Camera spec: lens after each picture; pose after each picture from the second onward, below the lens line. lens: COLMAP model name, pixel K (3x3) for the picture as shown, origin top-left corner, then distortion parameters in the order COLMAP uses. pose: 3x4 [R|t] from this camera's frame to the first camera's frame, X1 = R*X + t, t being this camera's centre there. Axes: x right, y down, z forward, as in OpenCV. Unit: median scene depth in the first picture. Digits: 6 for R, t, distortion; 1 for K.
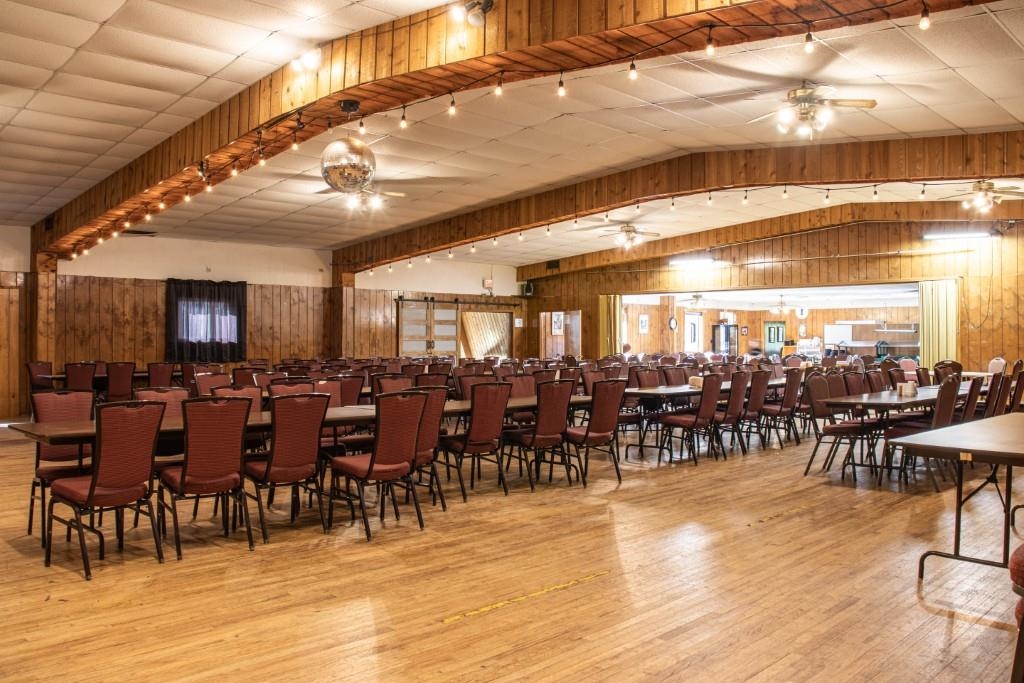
lens RADIAL K [[840.8, 0, 512.0], [0, 840.8, 341.5], [0, 0, 1]] dist [-0.170336, 0.188287]
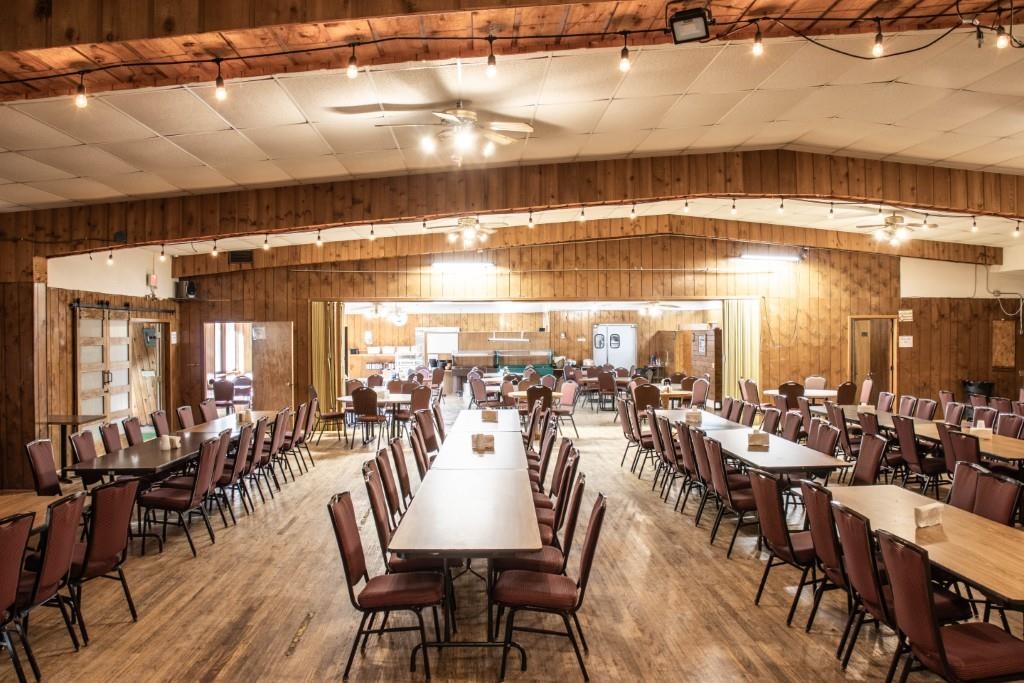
lens RADIAL K [[858.7, 0, 510.8], [0, 858.7, 367.4], [0, 0, 1]] dist [-0.117174, 0.110849]
pose [[0.679859, -0.035764, 0.732470, -0.456407], [0.007847, 0.999108, 0.041499, -0.035906], [-0.733300, -0.022466, 0.679533, 0.476563]]
